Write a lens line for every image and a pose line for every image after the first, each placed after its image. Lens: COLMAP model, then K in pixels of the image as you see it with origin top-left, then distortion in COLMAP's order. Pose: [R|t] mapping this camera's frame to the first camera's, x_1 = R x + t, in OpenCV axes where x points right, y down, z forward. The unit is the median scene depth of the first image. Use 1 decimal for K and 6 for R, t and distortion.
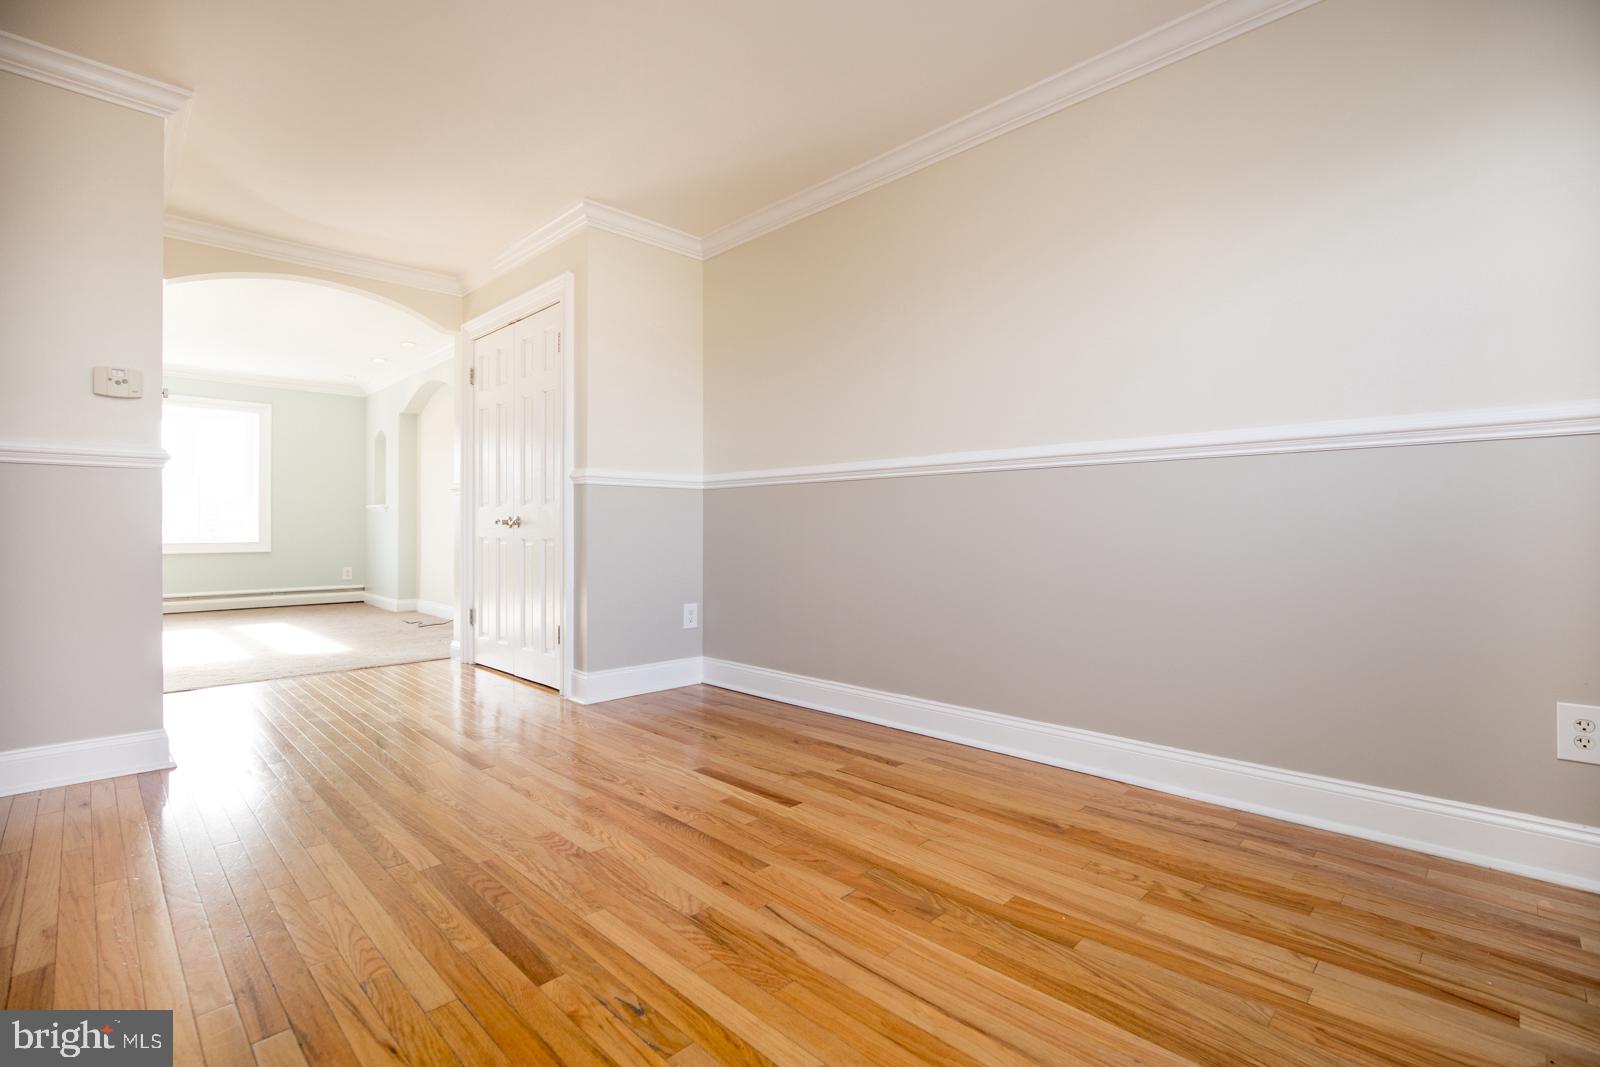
lens RADIAL K [[729.8, 0, 803.7], [0, 729.8, 533.1], [0, 0, 1]] dist [-0.020336, 0.003662]
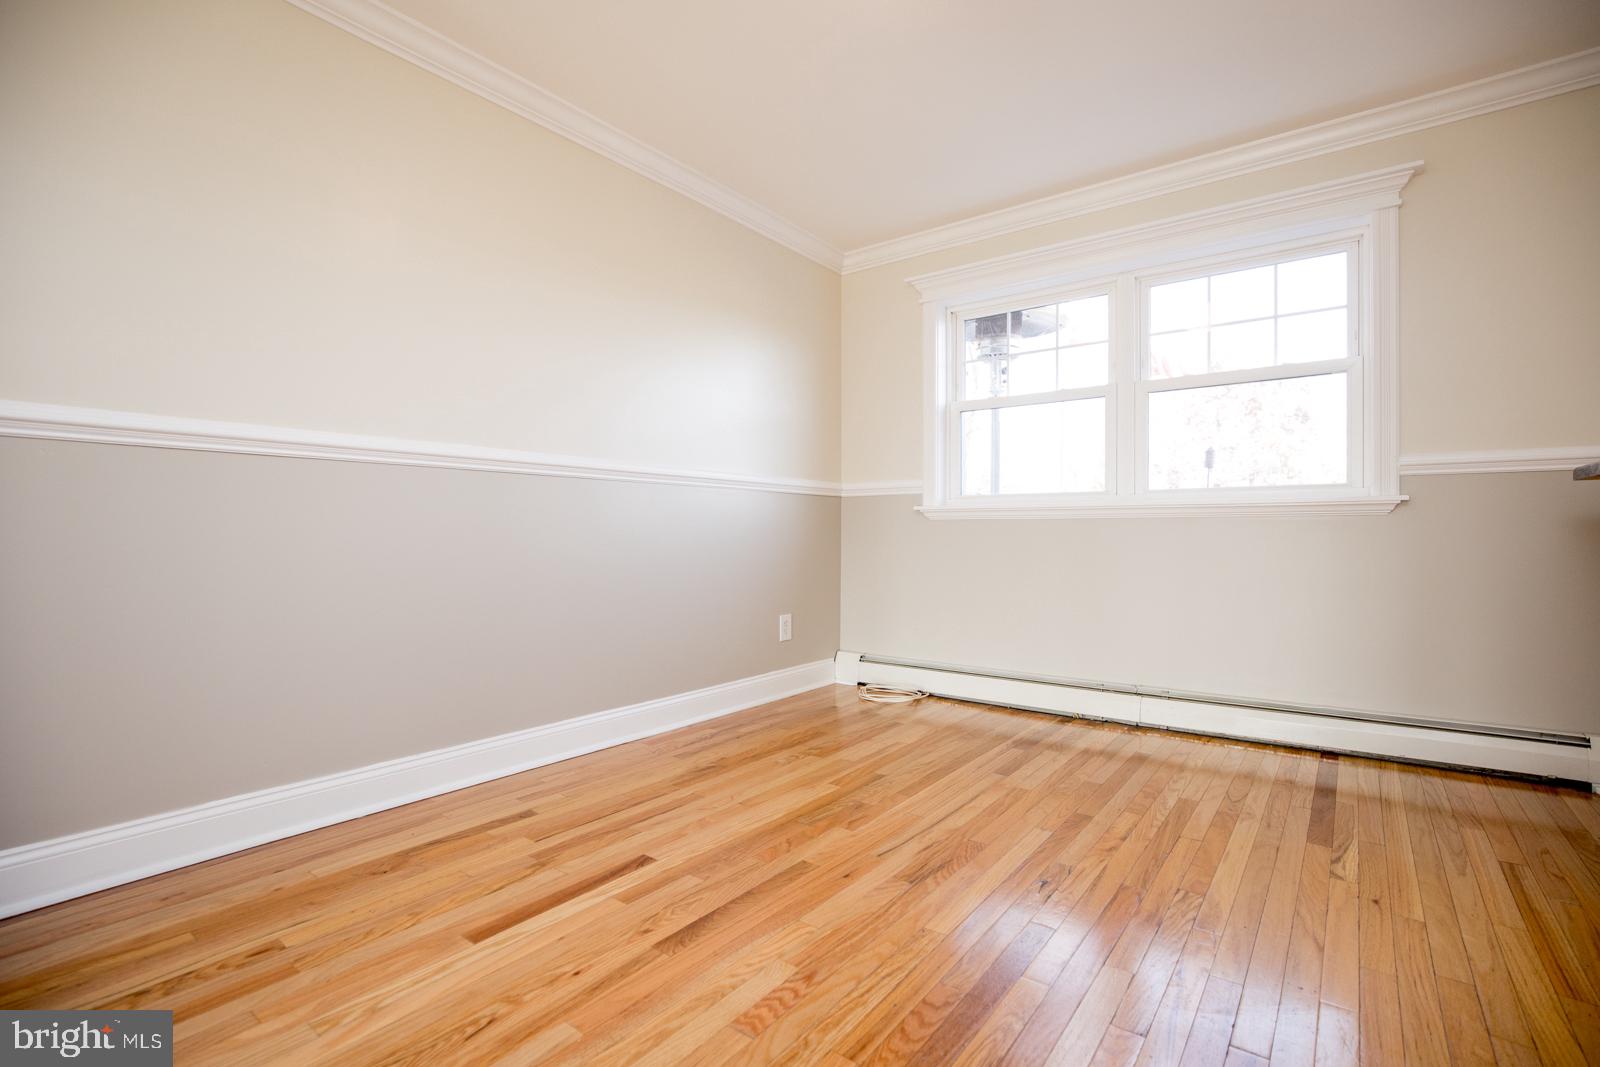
lens RADIAL K [[729.8, 0, 815.7], [0, 729.8, 531.5], [0, 0, 1]] dist [-0.020336, 0.003662]
pose [[-0.138284, 0.007487, 0.990364, -0.947217], [0.007551, 0.999950, -0.006505, 0.000850], [-0.990364, 0.006579, -0.138334, 0.996189]]
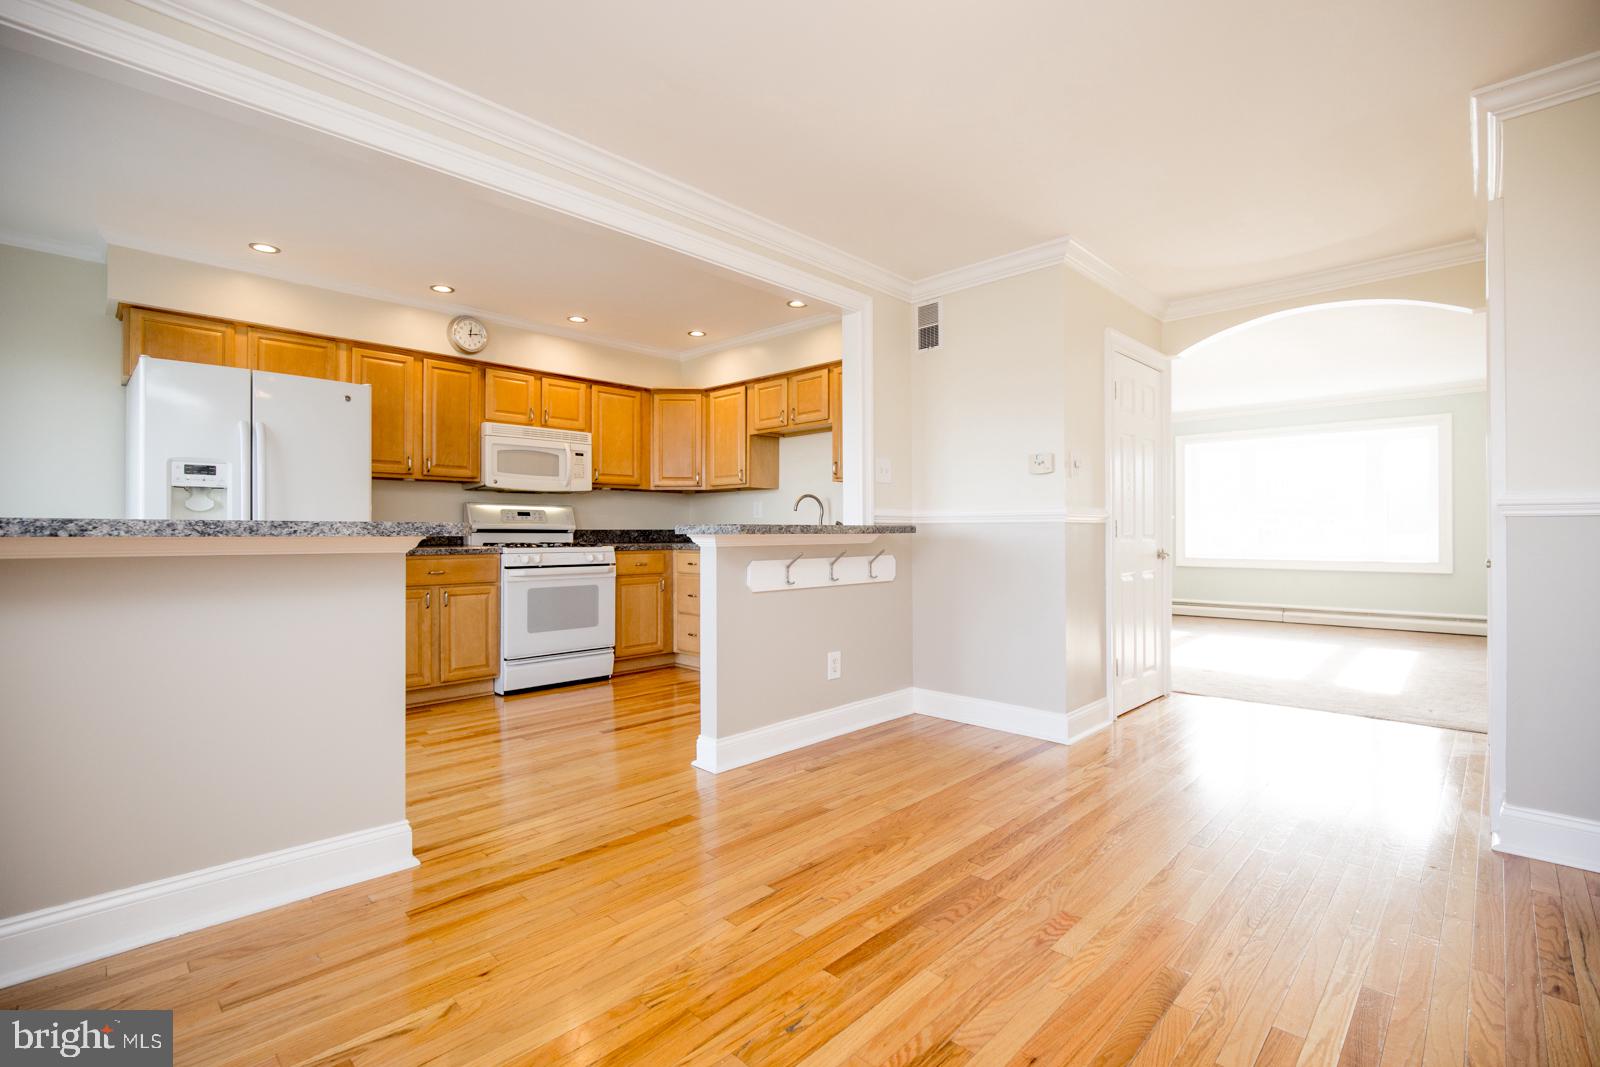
lens RADIAL K [[729.8, 0, 816.3], [0, 729.8, 529.2], [0, 0, 1]] dist [-0.020336, 0.003662]
pose [[0.020309, -0.001947, -0.999792, 0.579531], [-0.006904, 0.999974, -0.002087, -0.087053], [0.999770, 0.006945, 0.020295, 0.623278]]
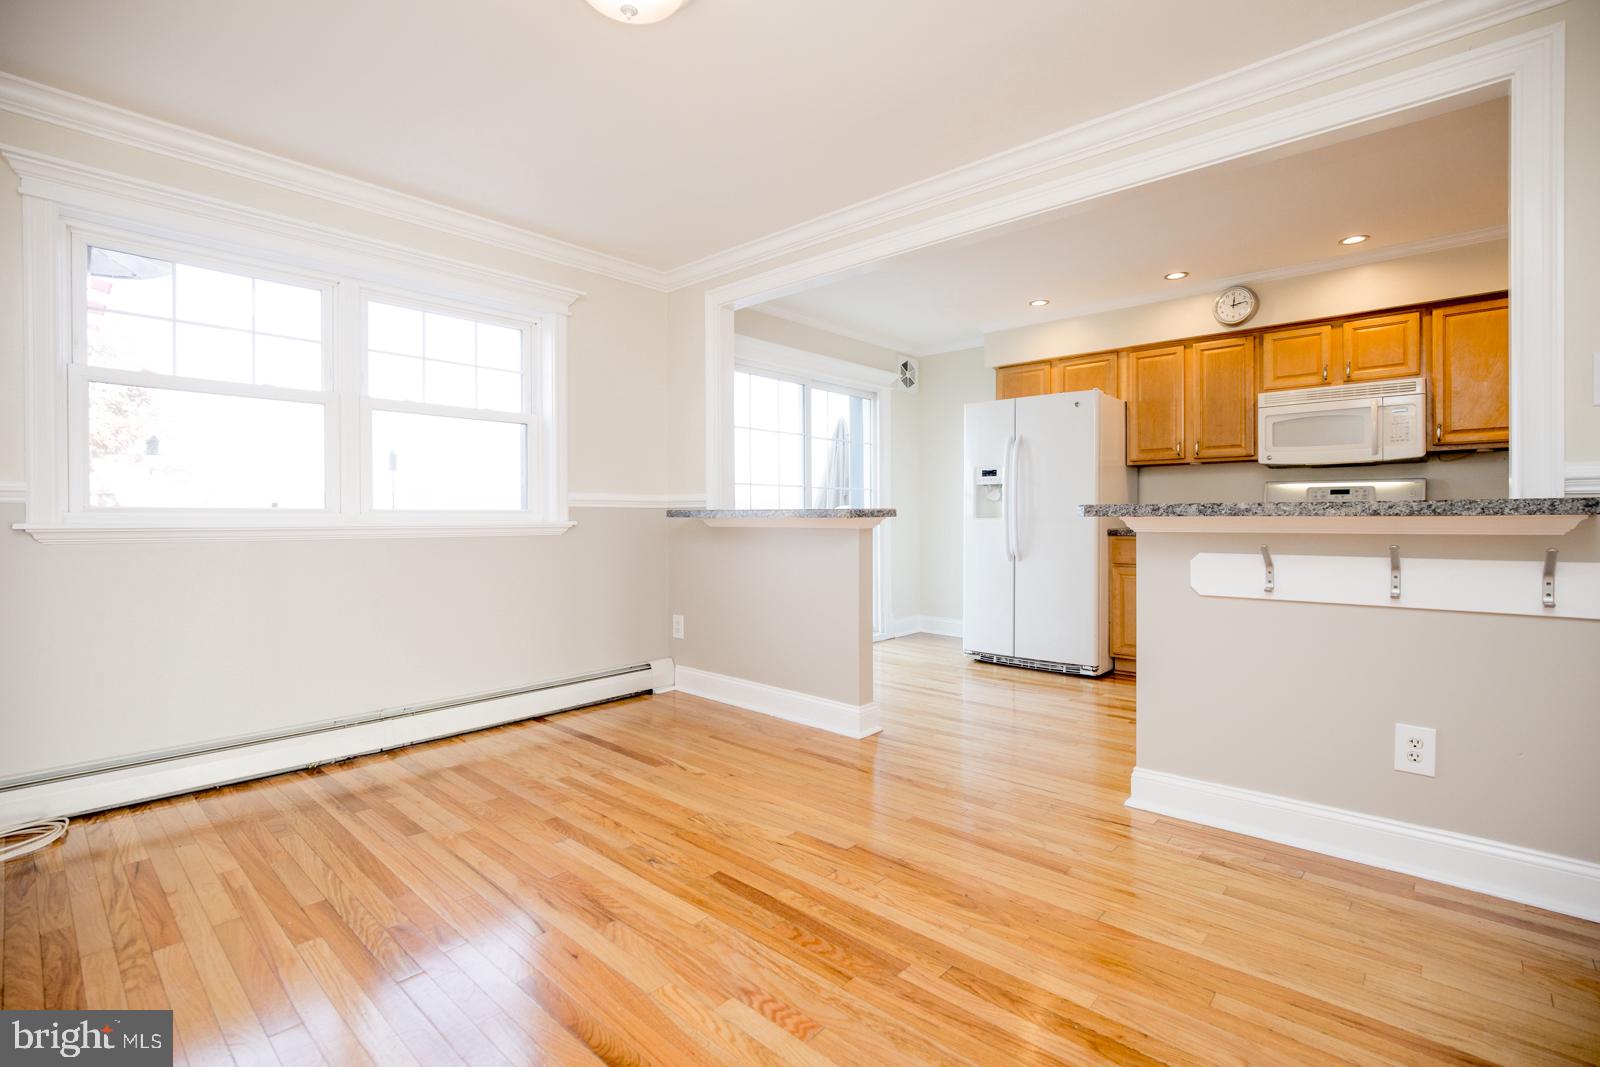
lens RADIAL K [[729.8, 0, 795.0], [0, 729.8, 514.3], [0, 0, 1]] dist [-0.020336, 0.003662]
pose [[-0.999268, 0.004235, -0.038017, -0.307774], [0.004017, 0.999975, 0.005818, -0.091772], [0.038041, 0.005661, -0.999260, 1.657434]]
